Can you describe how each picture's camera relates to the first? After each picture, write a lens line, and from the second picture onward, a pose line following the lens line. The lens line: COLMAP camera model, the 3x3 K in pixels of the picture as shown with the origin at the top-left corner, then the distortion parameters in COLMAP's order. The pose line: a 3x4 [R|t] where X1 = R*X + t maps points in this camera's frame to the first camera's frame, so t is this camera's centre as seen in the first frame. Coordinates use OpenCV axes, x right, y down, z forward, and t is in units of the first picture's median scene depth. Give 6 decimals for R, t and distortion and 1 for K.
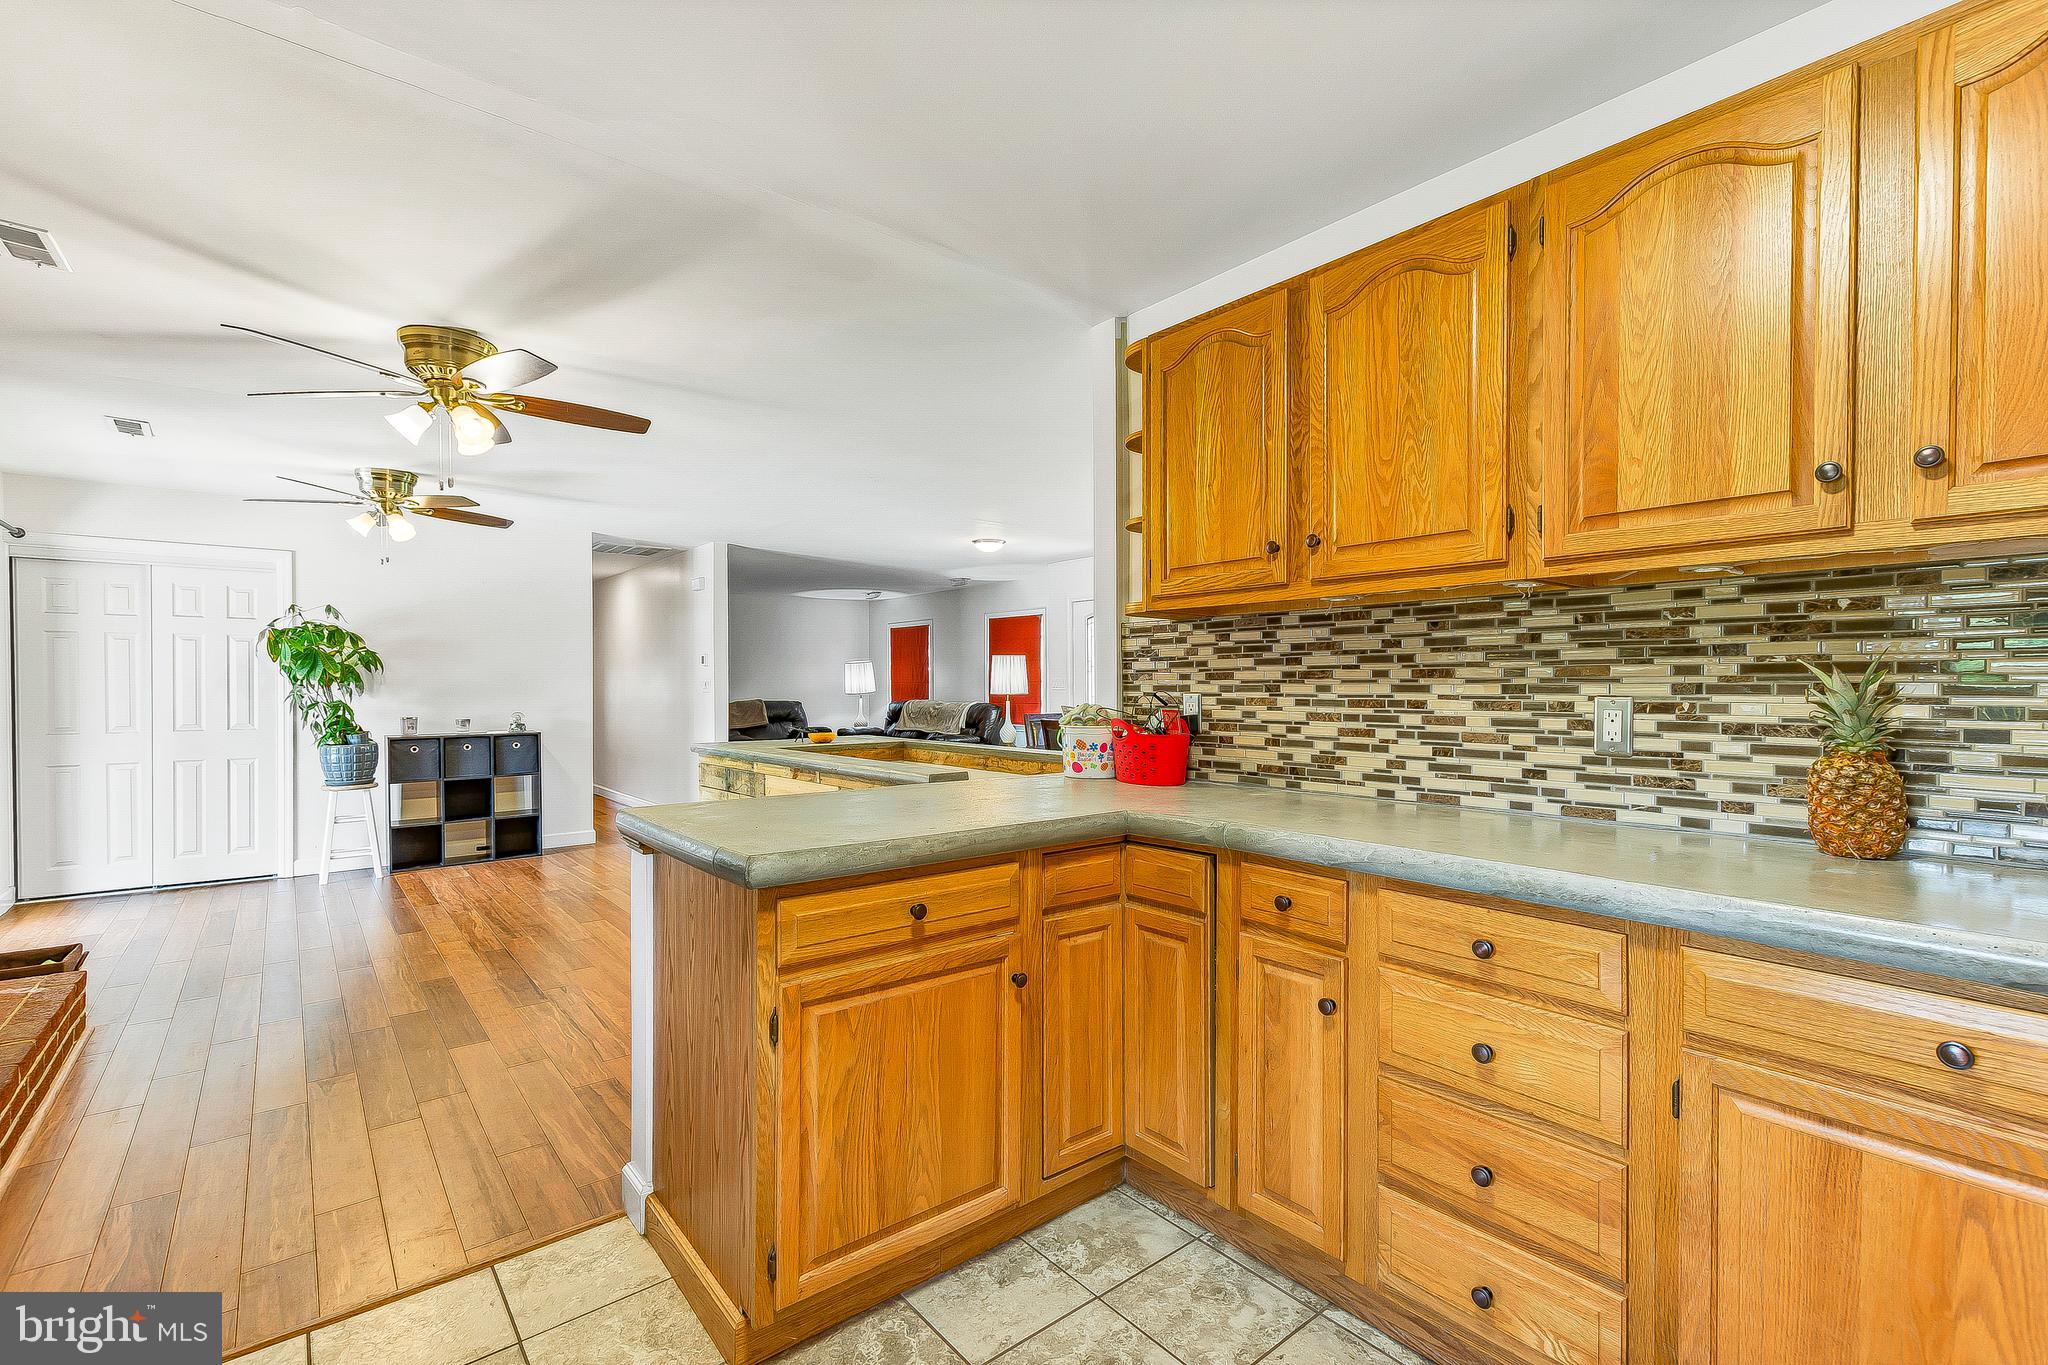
lens RADIAL K [[918.7, 0, 1042.3], [0, 918.7, 694.2], [0, 0, 1]] dist [0.013327, -0.000442]
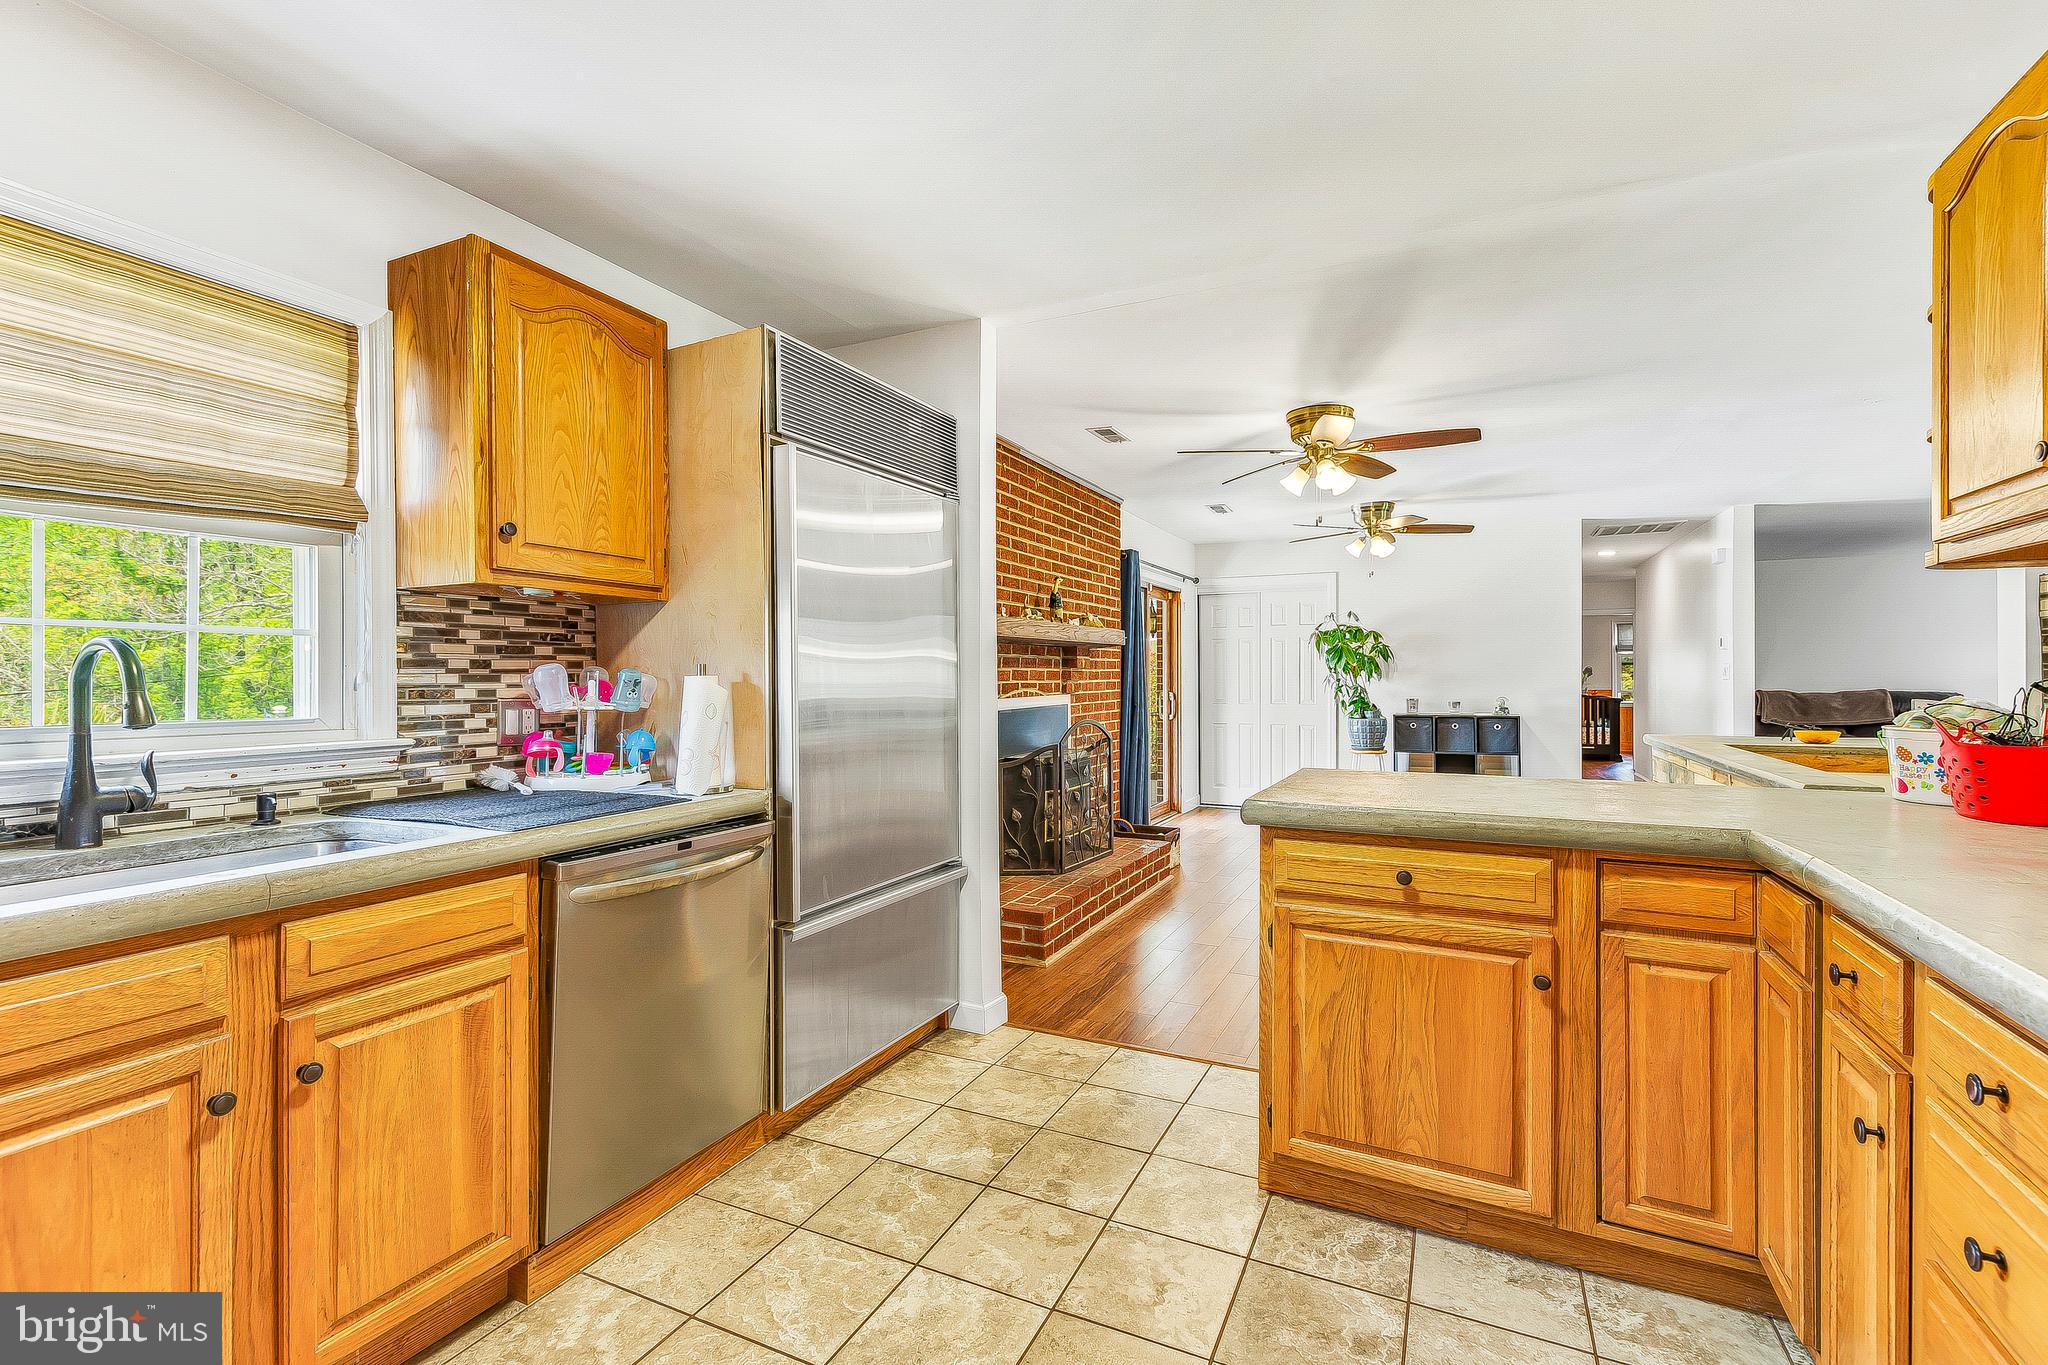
lens RADIAL K [[908.4, 0, 1010.2], [0, 908.4, 676.2], [0, 0, 1]] dist [0.011691, -0.000027]
pose [[0.408659, 0.001506, -0.912686, 0.536331], [-0.005481, 0.999985, -0.000804, -0.002107], [0.912671, 0.005331, 0.408661, 0.095178]]
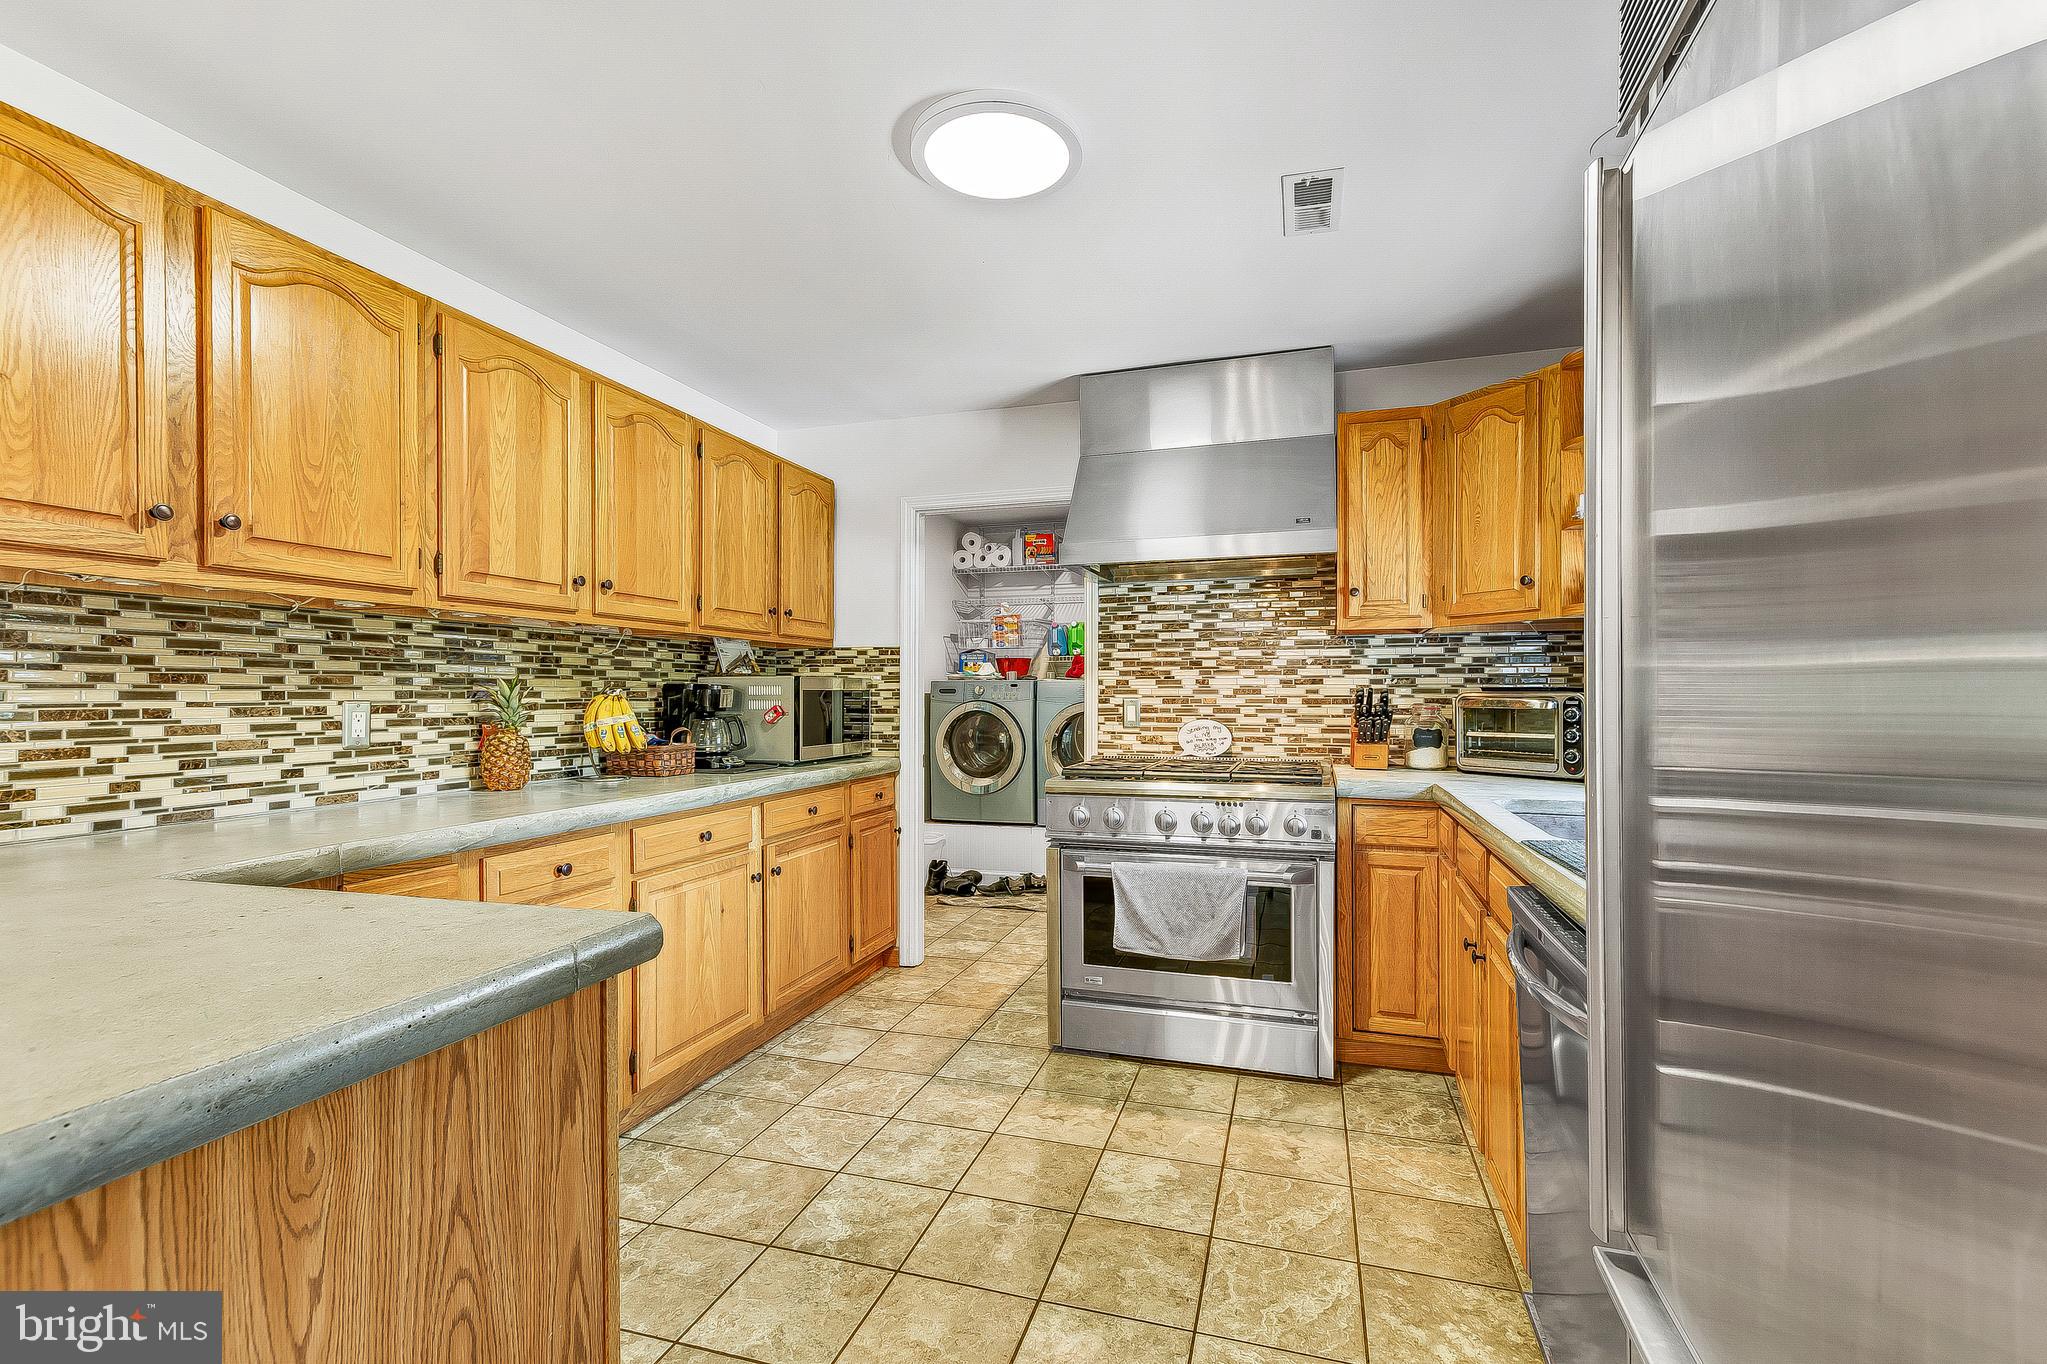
lens RADIAL K [[911.5, 0, 1000.7], [0, 911.5, 691.2], [0, 0, 1]] dist [0.013796, -0.000462]
pose [[-0.536483, 0.005431, 0.843894, -0.780417], [0.011525, 0.999933, 0.000892, -0.001743], [-0.843832, 0.010205, -0.536510, 0.821961]]
